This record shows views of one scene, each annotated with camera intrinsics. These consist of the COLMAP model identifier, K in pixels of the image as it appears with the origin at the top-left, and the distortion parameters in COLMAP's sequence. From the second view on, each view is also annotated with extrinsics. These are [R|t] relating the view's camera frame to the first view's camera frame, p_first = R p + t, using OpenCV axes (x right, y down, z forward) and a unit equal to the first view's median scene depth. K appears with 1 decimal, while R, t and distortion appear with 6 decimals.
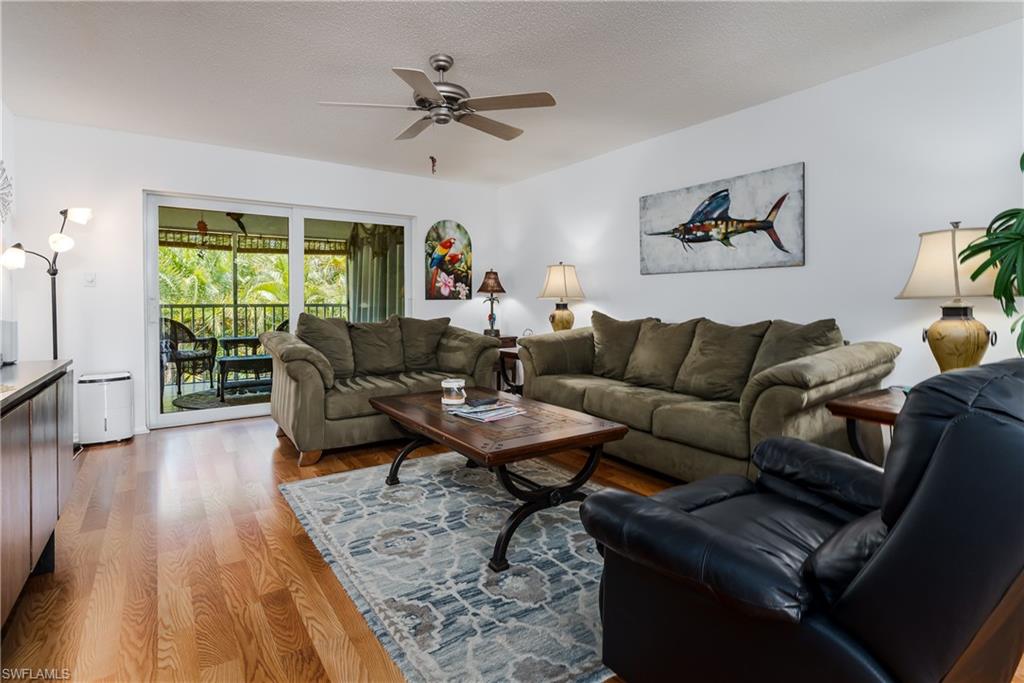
lens RADIAL K [[508.4, 0, 514.7], [0, 508.4, 308.3], [0, 0, 1]] dist [0.002328, 0.000140]
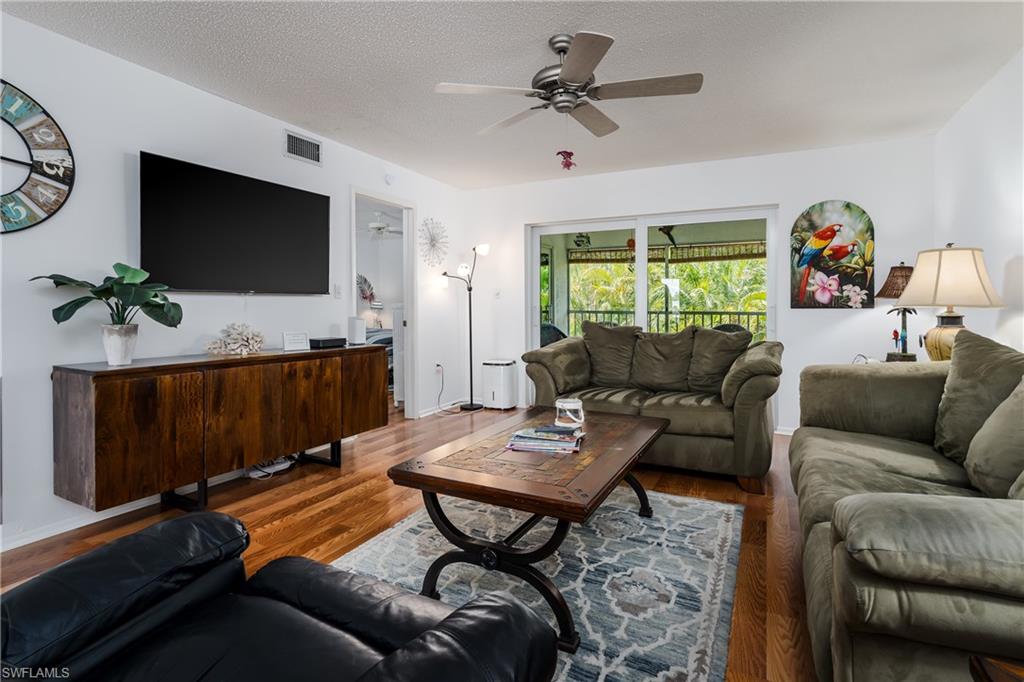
lens RADIAL K [[508.4, 0, 514.7], [0, 508.4, 307.8], [0, 0, 1]] dist [0.002328, 0.000140]
pose [[0.475938, 0.003977, -0.879470, 0.304526], [-0.017824, 0.999828, -0.005125, -0.005815], [0.879298, 0.018115, 0.475927, 0.248340]]
